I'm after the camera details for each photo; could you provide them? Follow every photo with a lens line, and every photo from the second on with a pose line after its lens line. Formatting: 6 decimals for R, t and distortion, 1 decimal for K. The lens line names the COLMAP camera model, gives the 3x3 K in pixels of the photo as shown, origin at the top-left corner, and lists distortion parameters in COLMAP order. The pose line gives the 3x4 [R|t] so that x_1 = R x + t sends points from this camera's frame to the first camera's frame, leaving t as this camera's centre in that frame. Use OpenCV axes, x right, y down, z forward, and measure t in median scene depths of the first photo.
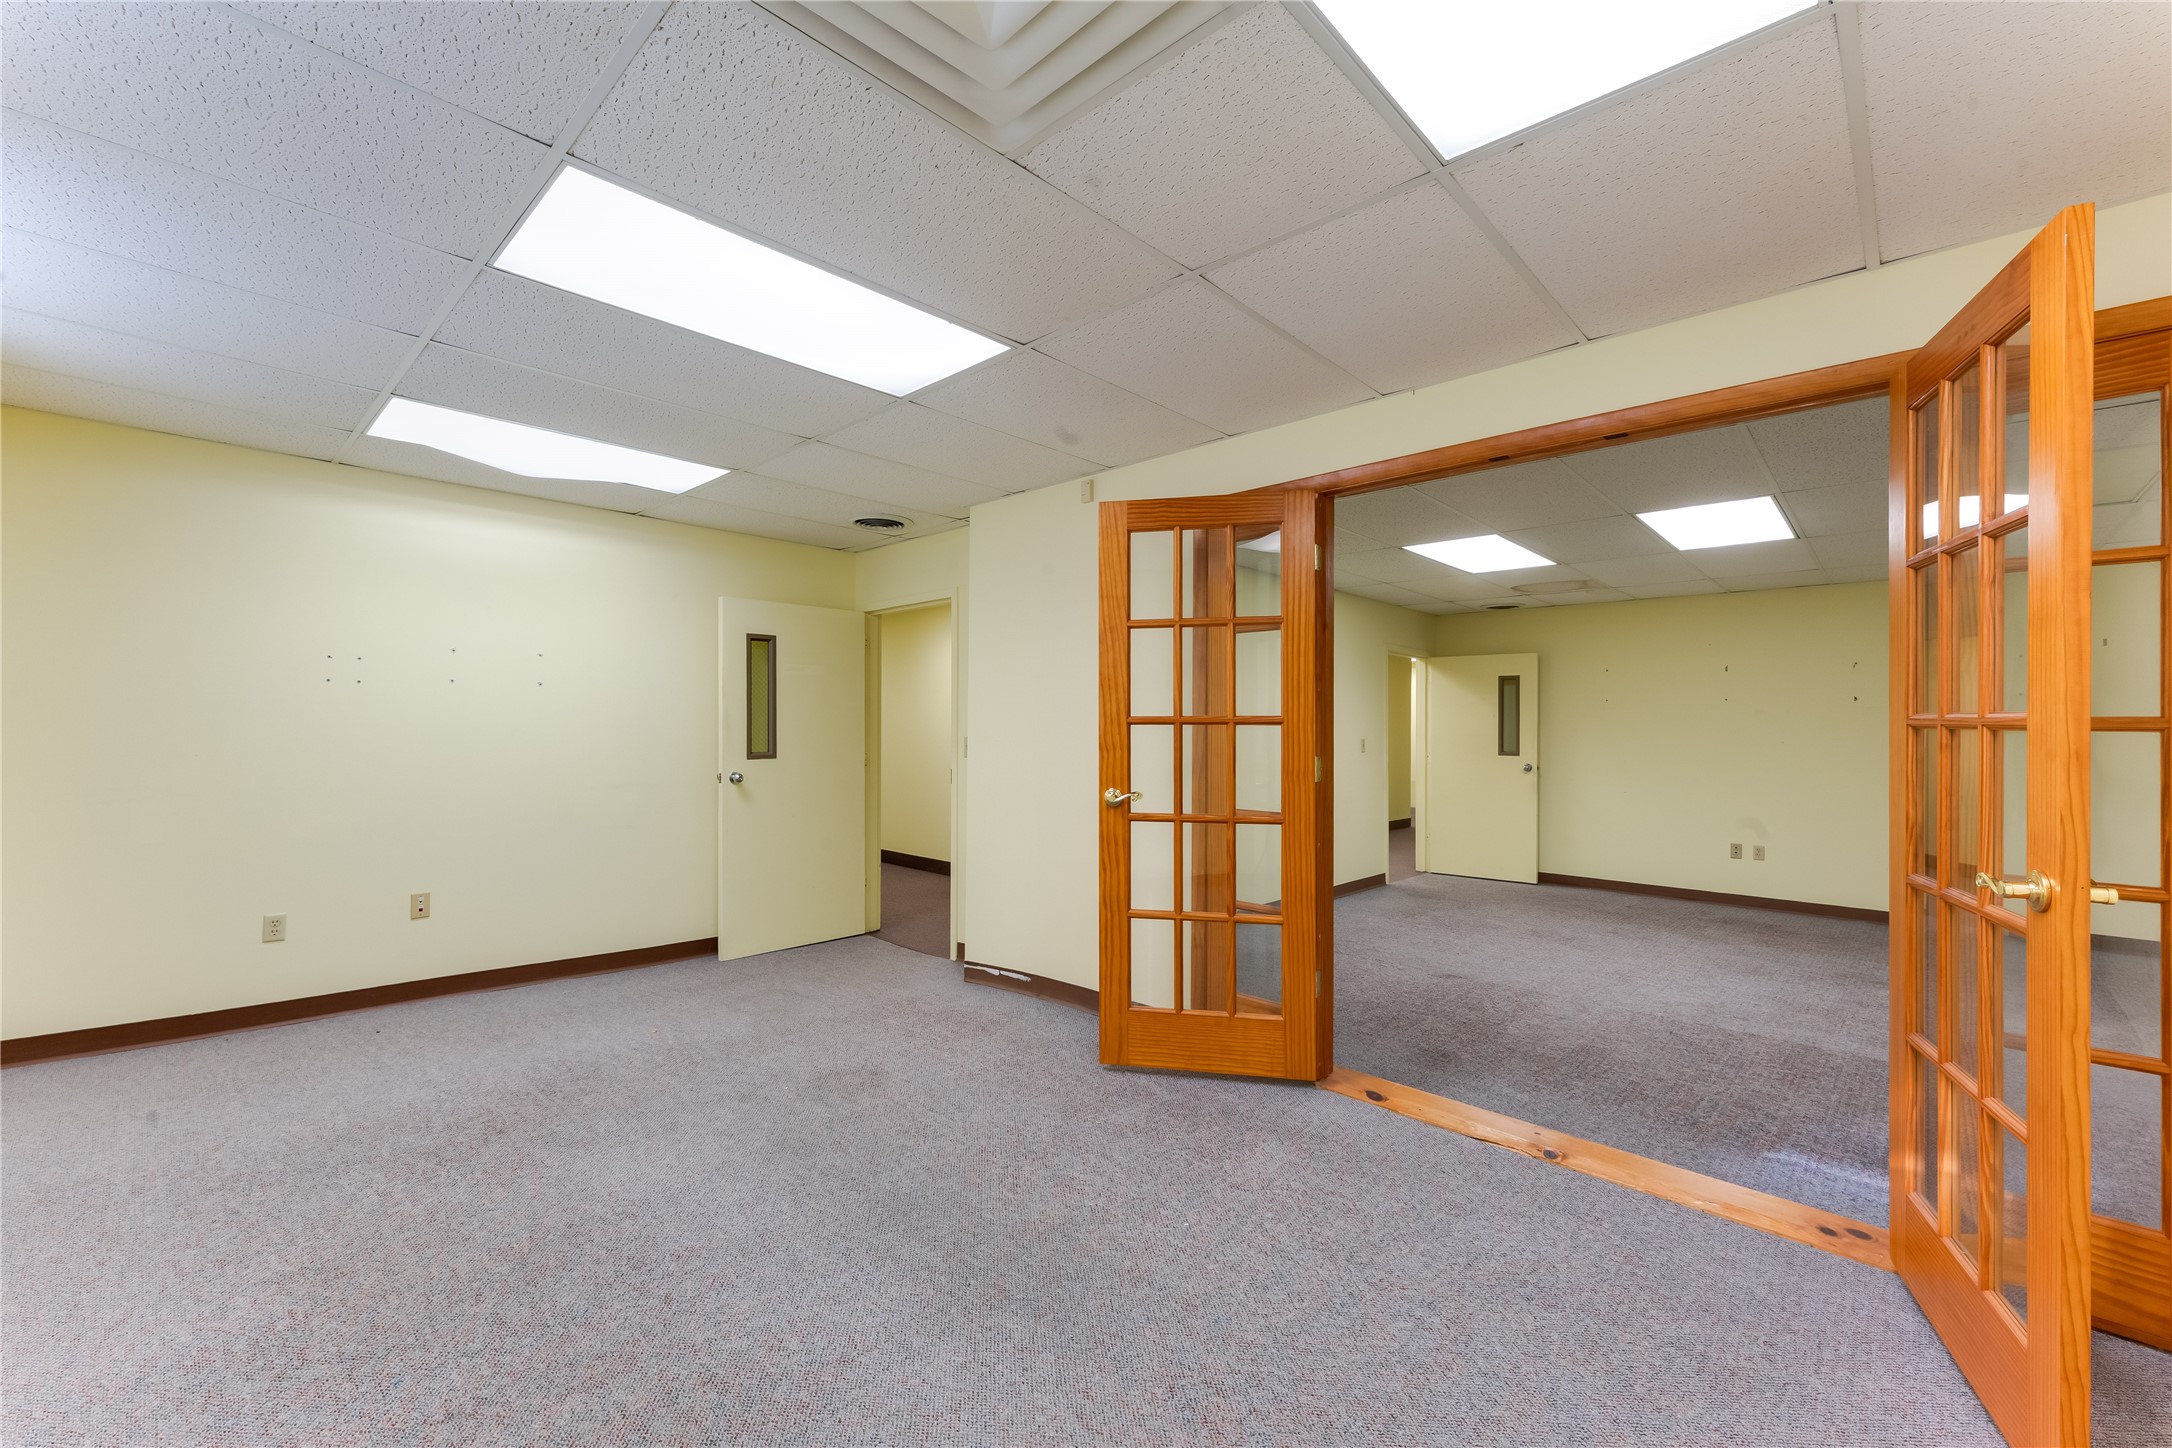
lens RADIAL K [[881.5, 0, 1086.0], [0, 881.5, 724.0], [0, 0, 1]] dist [-0.035502, -0.000232]
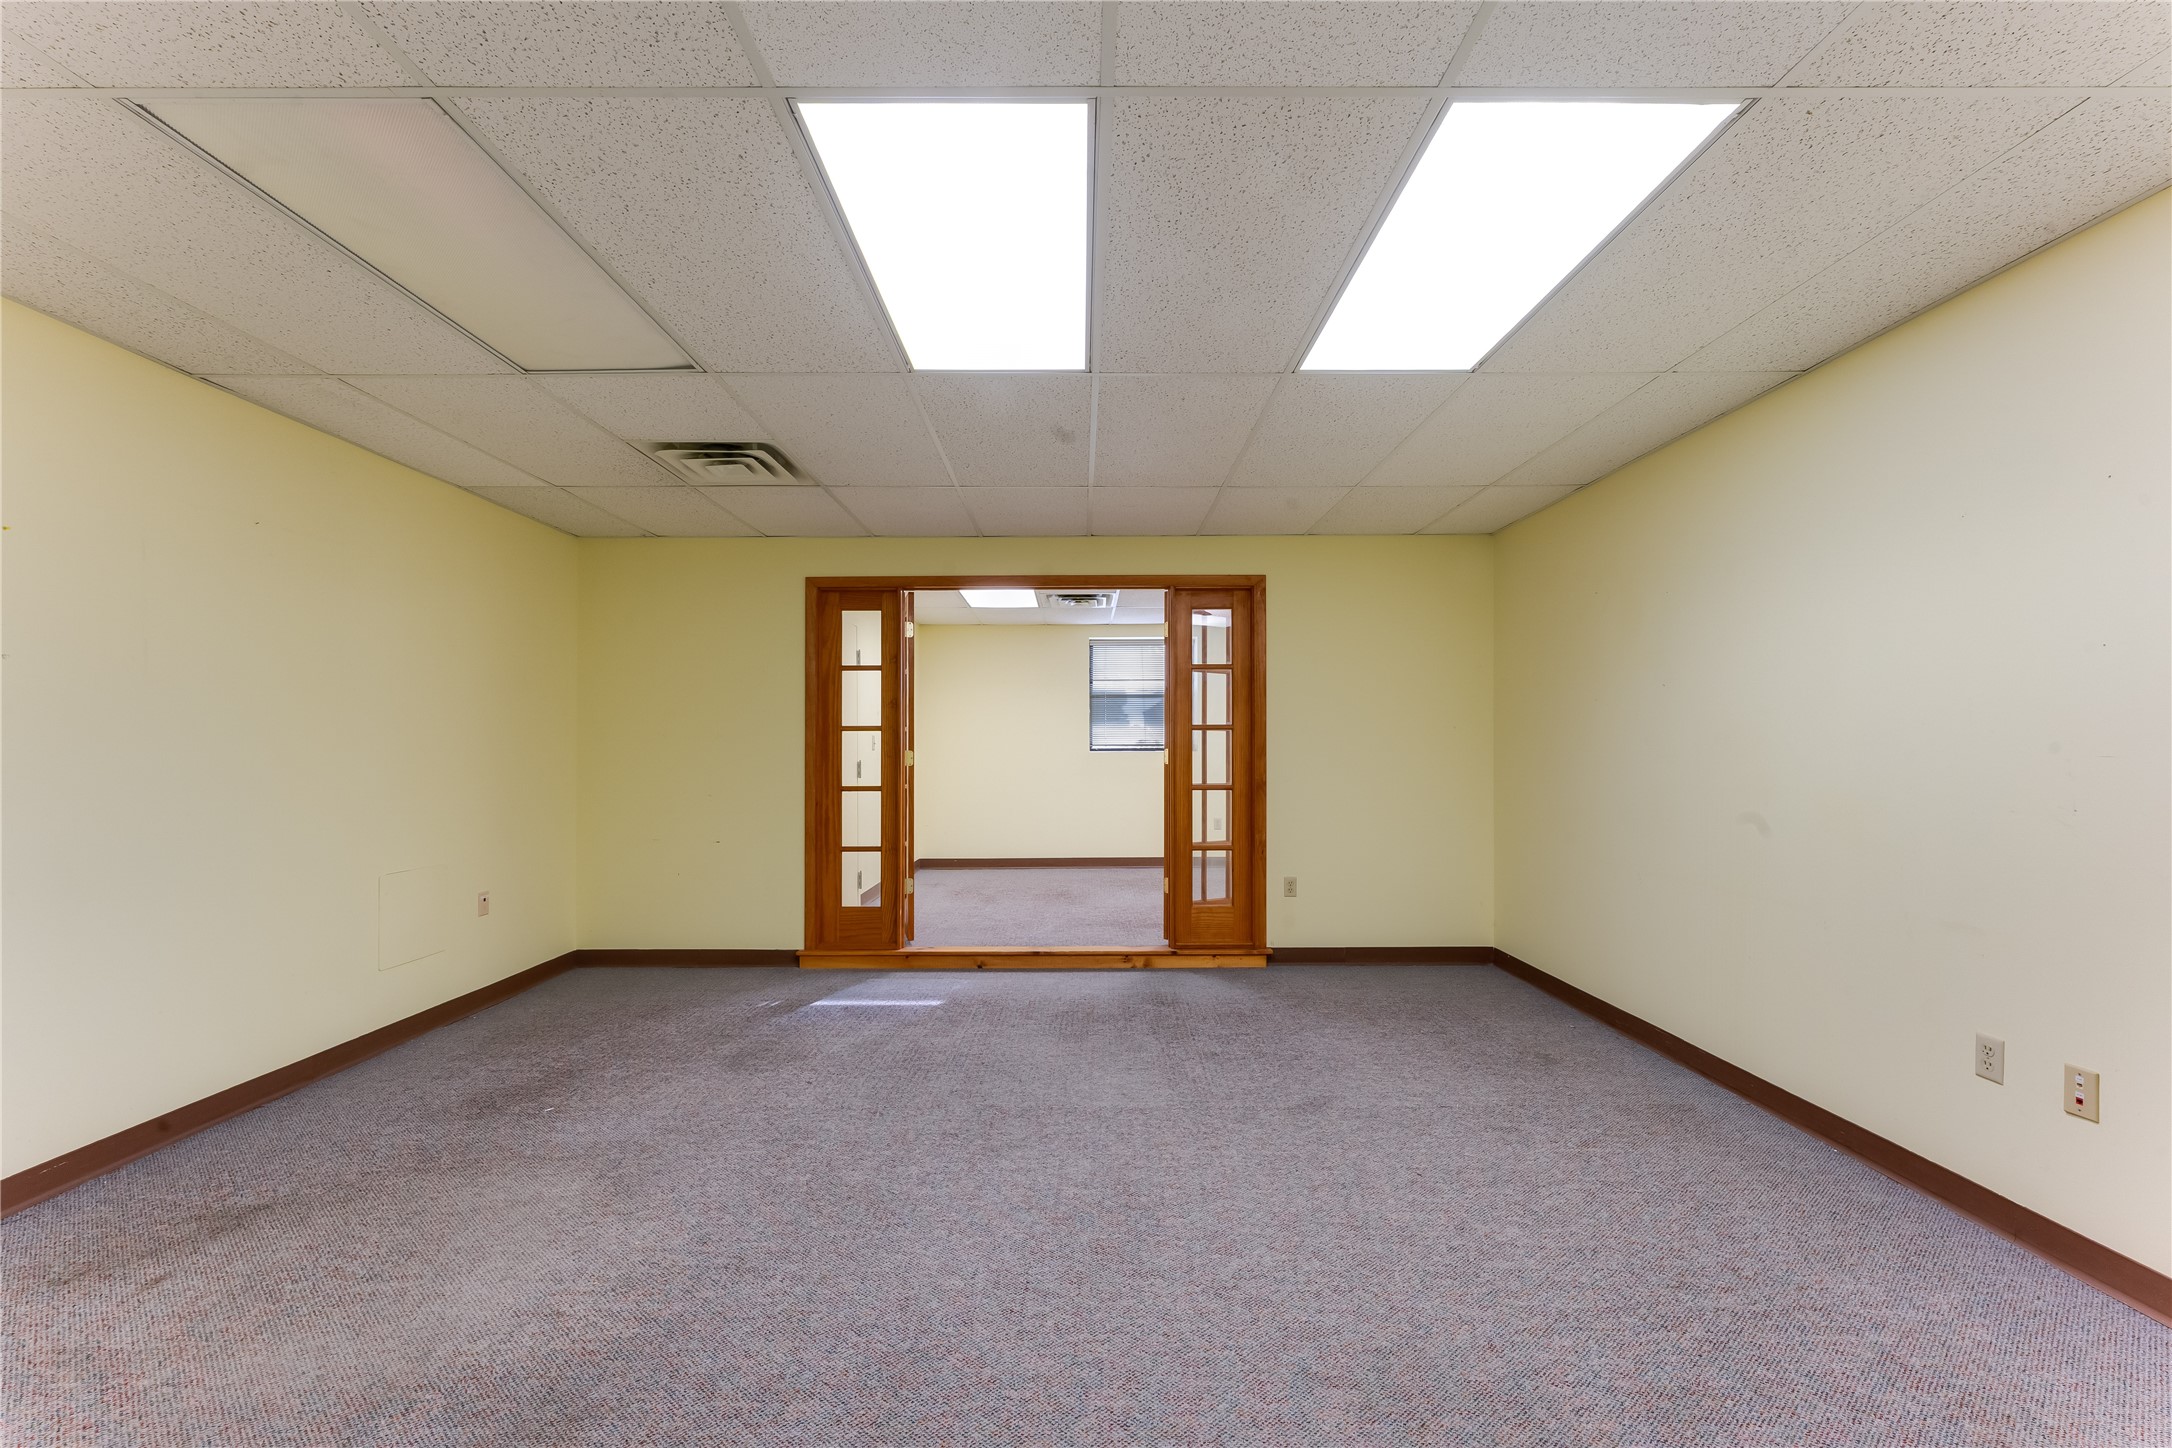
lens RADIAL K [[881.5, 0, 1086.0], [0, 881.5, 724.0], [0, 0, 1]] dist [-0.035502, -0.000232]
pose [[-0.716211, -0.002841, -0.697878, 1.242663], [0.005659, 0.999935, -0.009878, 0.007594], [0.697861, -0.011024, -0.716148, 1.674847]]
